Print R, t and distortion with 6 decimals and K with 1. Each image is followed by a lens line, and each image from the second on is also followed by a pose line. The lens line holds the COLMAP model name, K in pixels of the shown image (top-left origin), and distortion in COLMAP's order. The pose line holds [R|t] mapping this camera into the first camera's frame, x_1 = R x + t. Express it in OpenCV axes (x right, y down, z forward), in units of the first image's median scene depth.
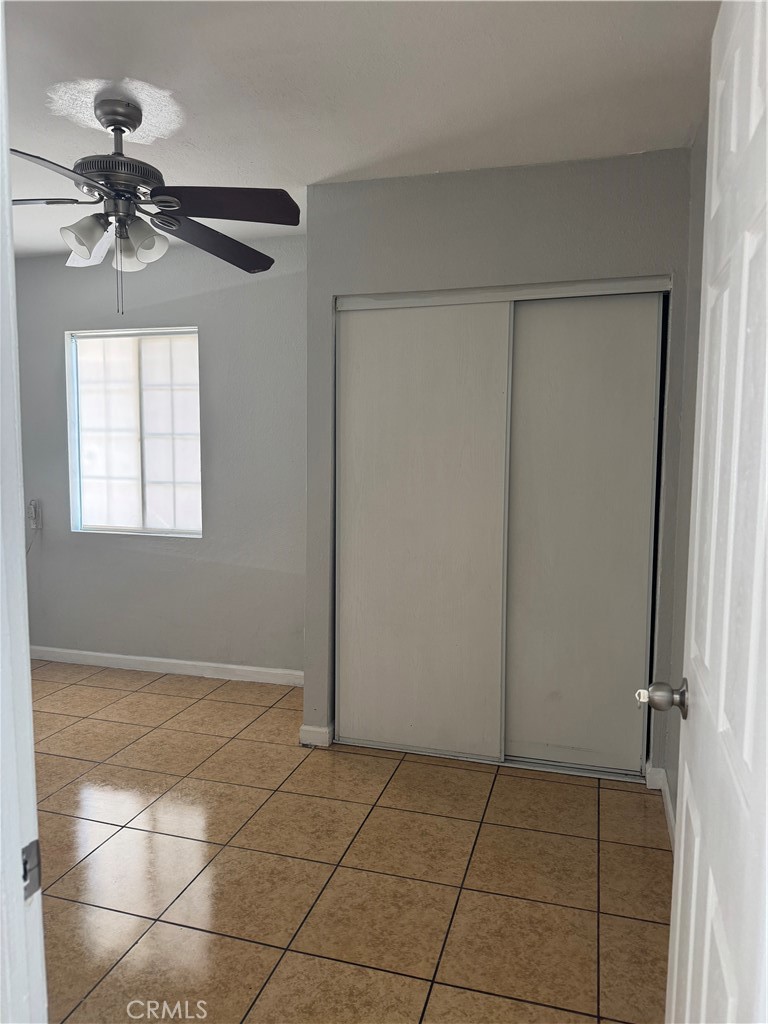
lens RADIAL K [[719.9, 0, 381.6], [0, 719.9, 515.3], [0, 0, 1]] dist [0.063285, -0.078767]
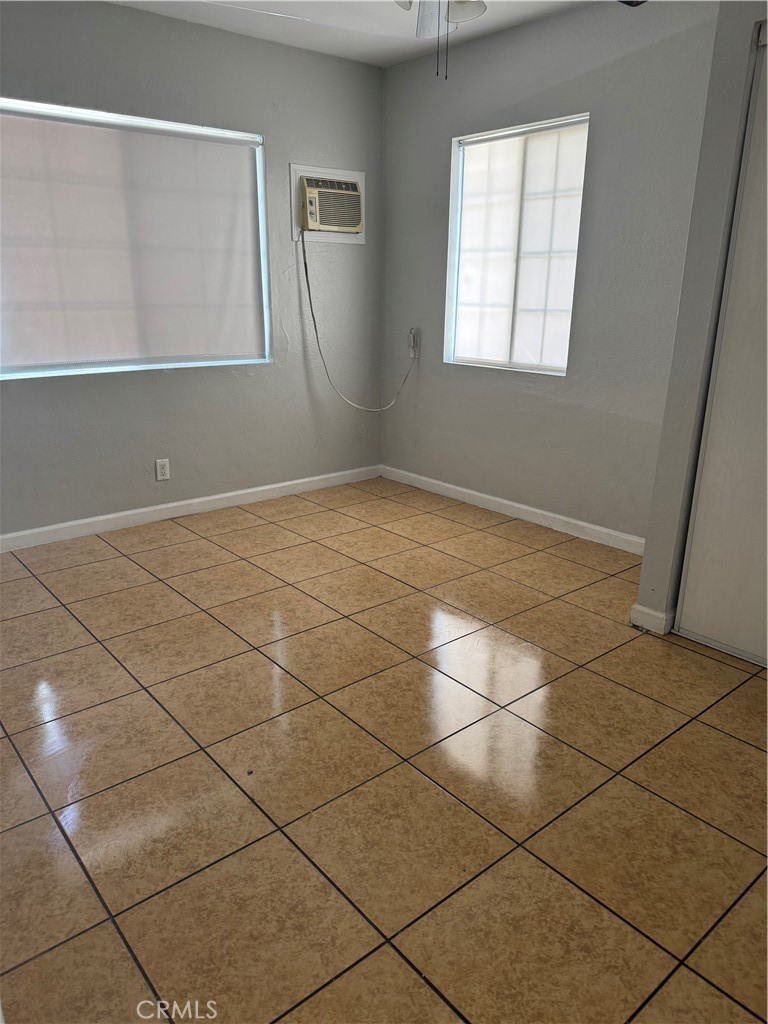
lens RADIAL K [[719.9, 0, 390.3], [0, 719.9, 517.2], [0, 0, 1]] dist [0.063285, -0.078767]
pose [[0.839713, 0.169979, -0.515741, 0.065839], [-0.061115, 0.973294, 0.221275, 0.018705], [0.539580, -0.154288, 0.827677, 0.142176]]
